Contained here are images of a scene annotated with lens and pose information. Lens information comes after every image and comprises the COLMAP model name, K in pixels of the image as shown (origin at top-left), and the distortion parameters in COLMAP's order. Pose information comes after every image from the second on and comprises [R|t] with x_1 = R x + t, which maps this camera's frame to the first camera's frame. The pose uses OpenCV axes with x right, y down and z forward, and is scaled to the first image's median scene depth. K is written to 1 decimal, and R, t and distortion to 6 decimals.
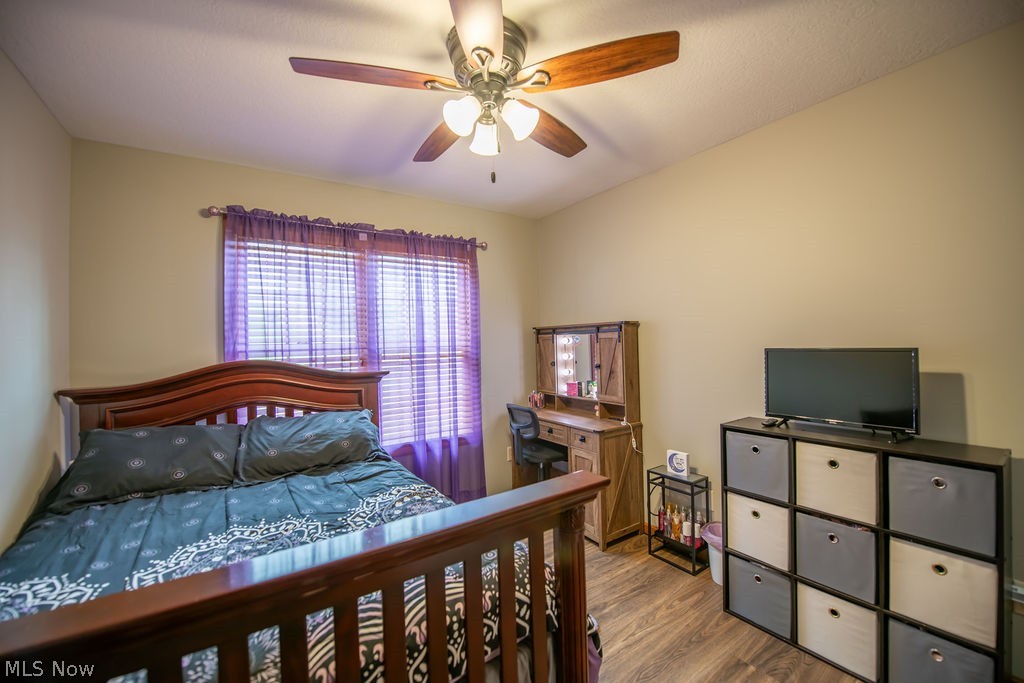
lens RADIAL K [[405.9, 0, 517.8], [0, 405.9, 336.7], [0, 0, 1]] dist [-0.018350, -0.001778]
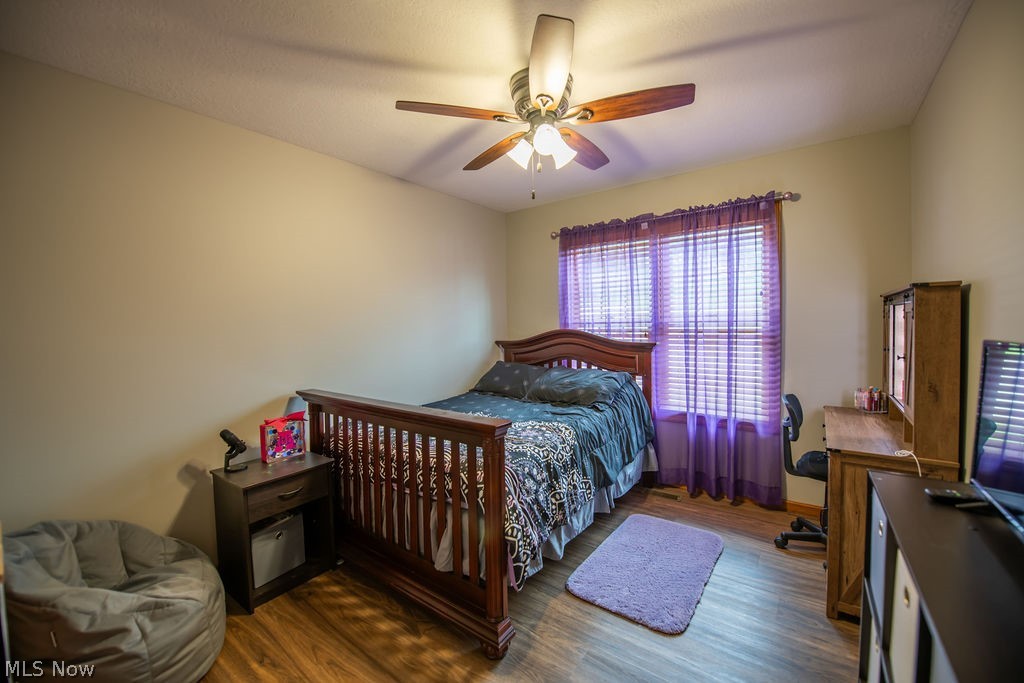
lens RADIAL K [[405.9, 0, 521.9], [0, 405.9, 341.6], [0, 0, 1]] dist [-0.018350, -0.001778]
pose [[0.331948, 0.058100, -0.941507, 0.618434], [0.016295, 0.997599, 0.067306, -0.000305], [0.943157, -0.037684, 0.330204, 0.277993]]
